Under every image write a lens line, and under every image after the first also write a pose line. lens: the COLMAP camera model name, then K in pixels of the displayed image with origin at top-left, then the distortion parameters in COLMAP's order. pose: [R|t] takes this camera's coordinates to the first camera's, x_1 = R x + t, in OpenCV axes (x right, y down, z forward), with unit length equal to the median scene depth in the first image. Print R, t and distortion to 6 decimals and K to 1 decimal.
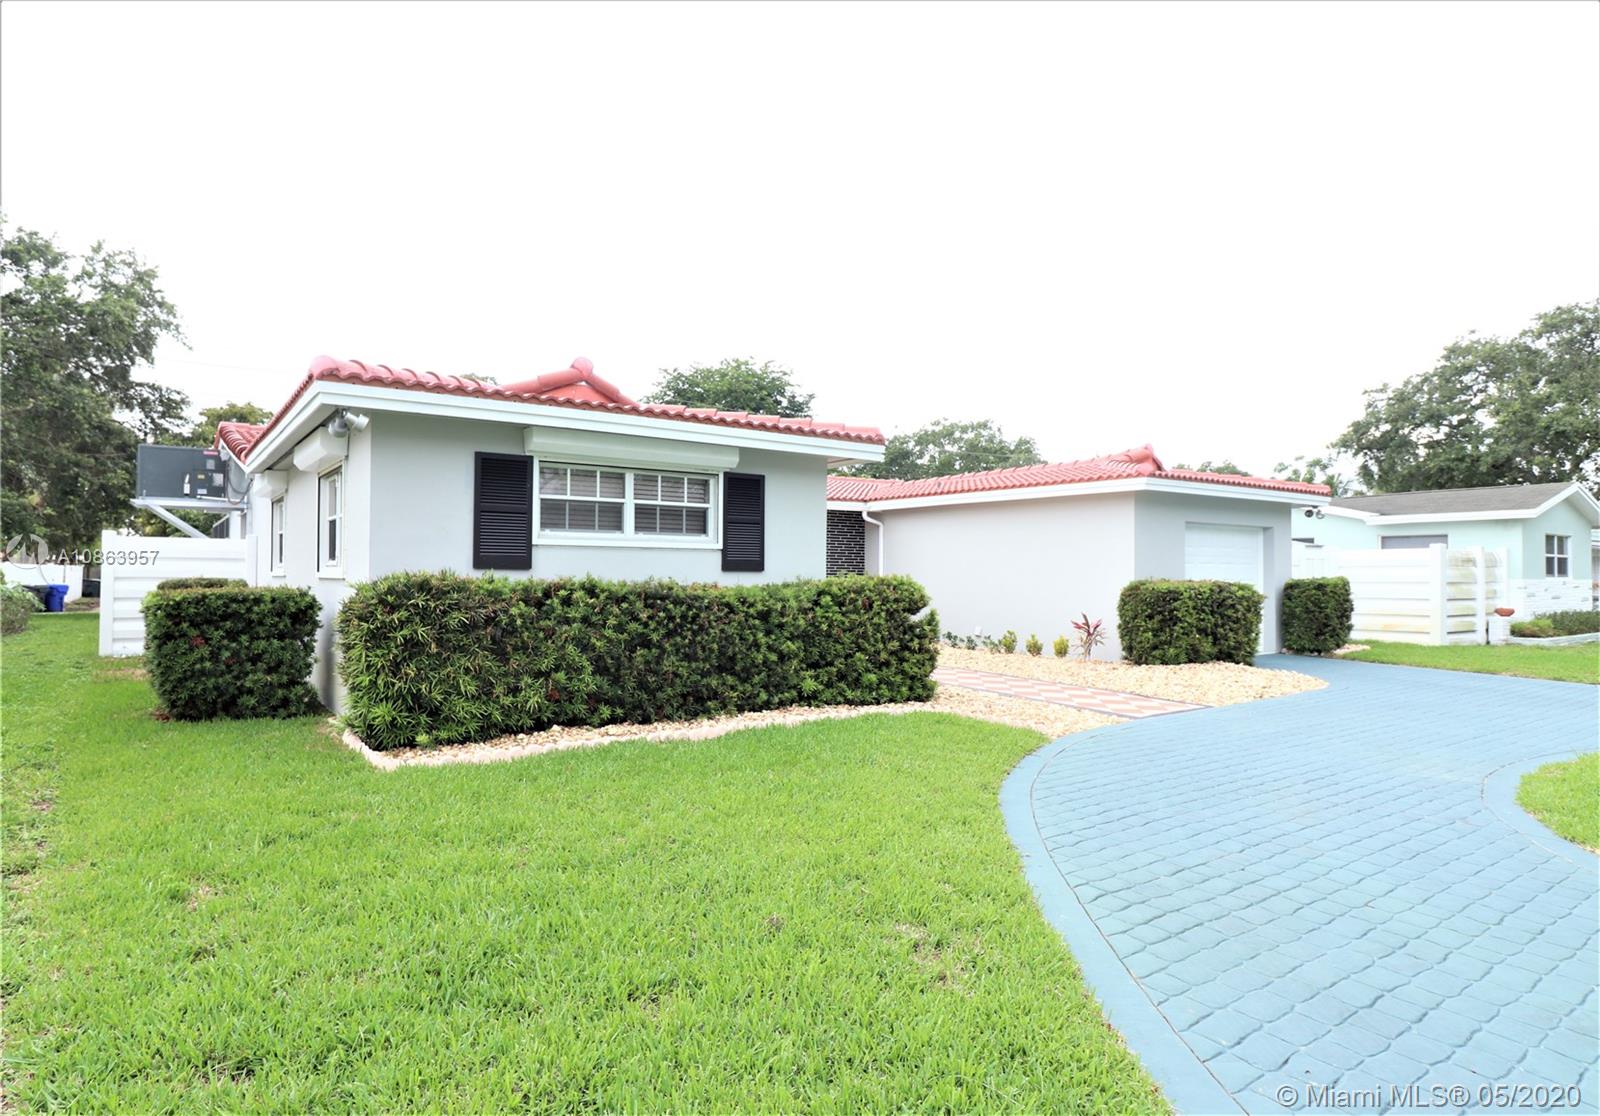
lens RADIAL K [[880.8, 0, 798.7], [0, 880.8, 538.8], [0, 0, 1]] dist [0.000352, -0.000061]
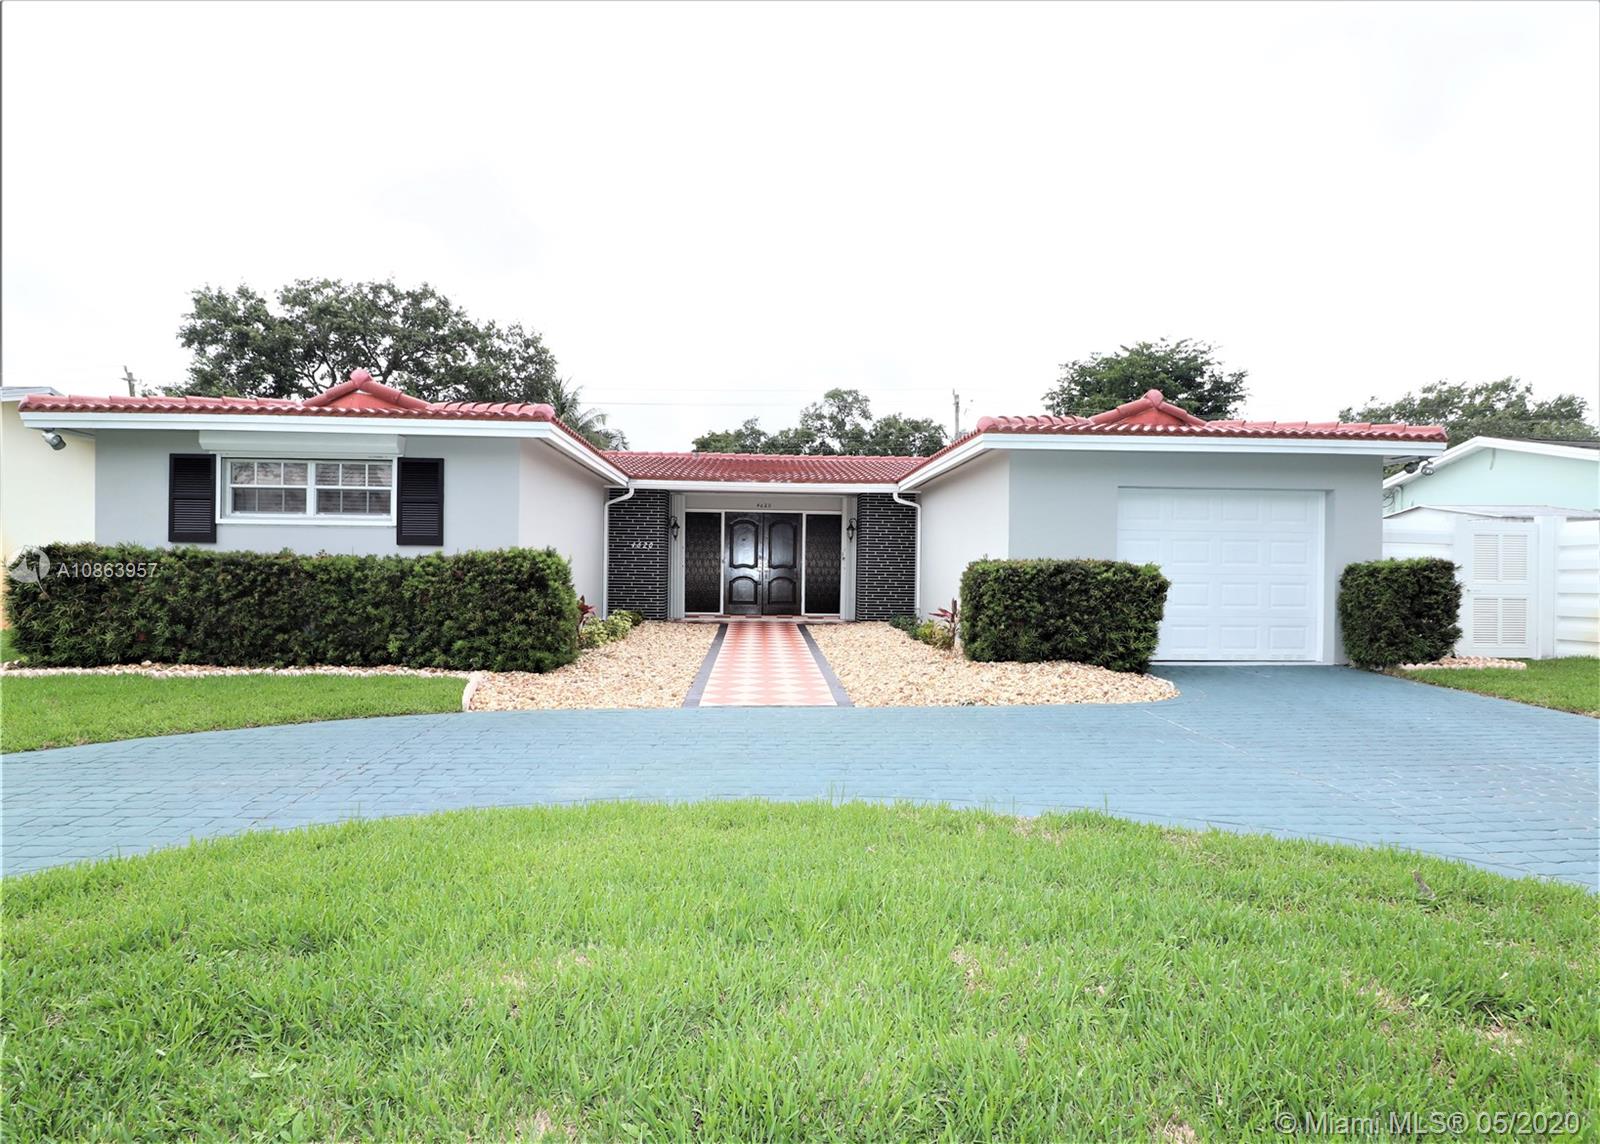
lens RADIAL K [[839.0, 0, 841.1], [0, 839.0, 573.9], [0, 0, 1]] dist [0.001617, -0.012119]
pose [[0.862817, 0.007285, -0.505465, 0.982891], [0.014897, 0.999095, 0.039830, 0.039800], [0.505298, -0.041896, 0.861928, 0.367181]]
